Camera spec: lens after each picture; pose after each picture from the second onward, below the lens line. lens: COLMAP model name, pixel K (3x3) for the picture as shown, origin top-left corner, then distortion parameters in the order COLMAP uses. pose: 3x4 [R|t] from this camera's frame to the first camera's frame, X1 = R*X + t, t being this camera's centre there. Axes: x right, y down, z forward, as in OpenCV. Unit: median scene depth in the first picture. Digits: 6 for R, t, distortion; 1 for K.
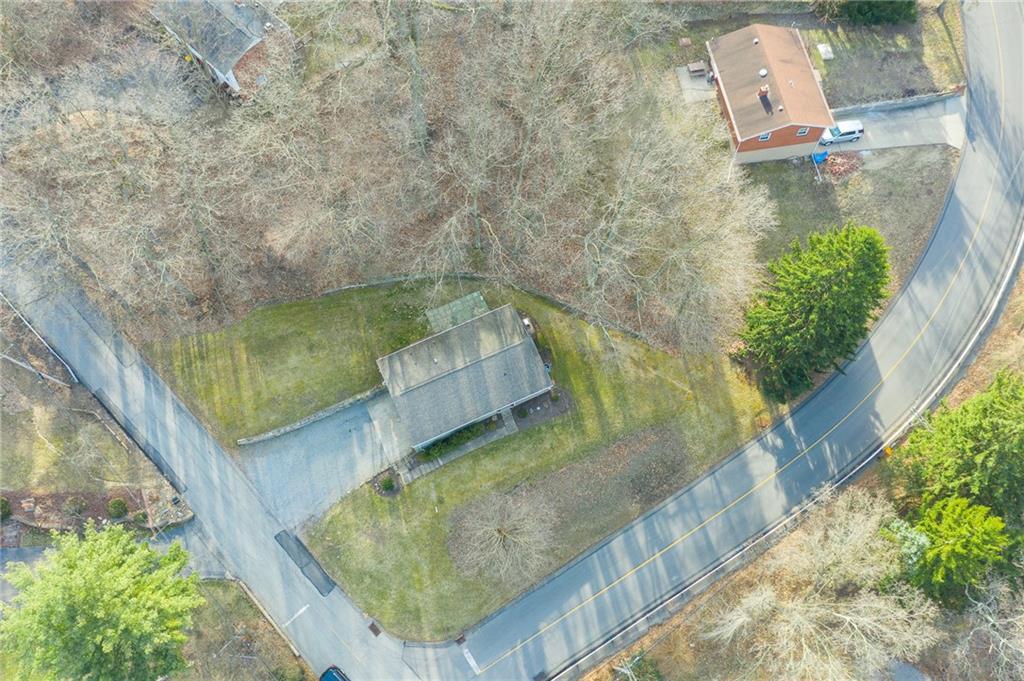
lens RADIAL K [[824.3, 0, 512.0], [0, 824.3, 340.5], [0, 0, 1]] dist [-0.019739, -0.004279]
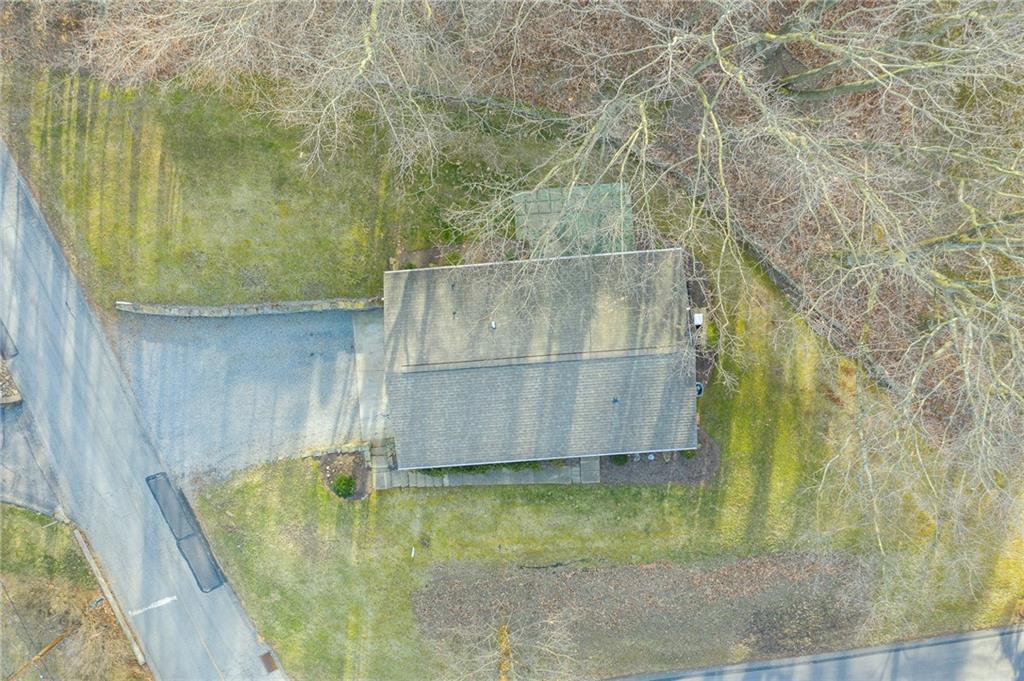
lens RADIAL K [[824.3, 0, 512.0], [0, 824.3, 340.5], [0, 0, 1]] dist [-0.019739, -0.004279]
pose [[0.935704, 0.352621, -0.010752, -0.071452], [-0.317466, 0.854927, 0.410261, -0.168083], [0.153859, -0.380470, 0.911905, 0.535538]]
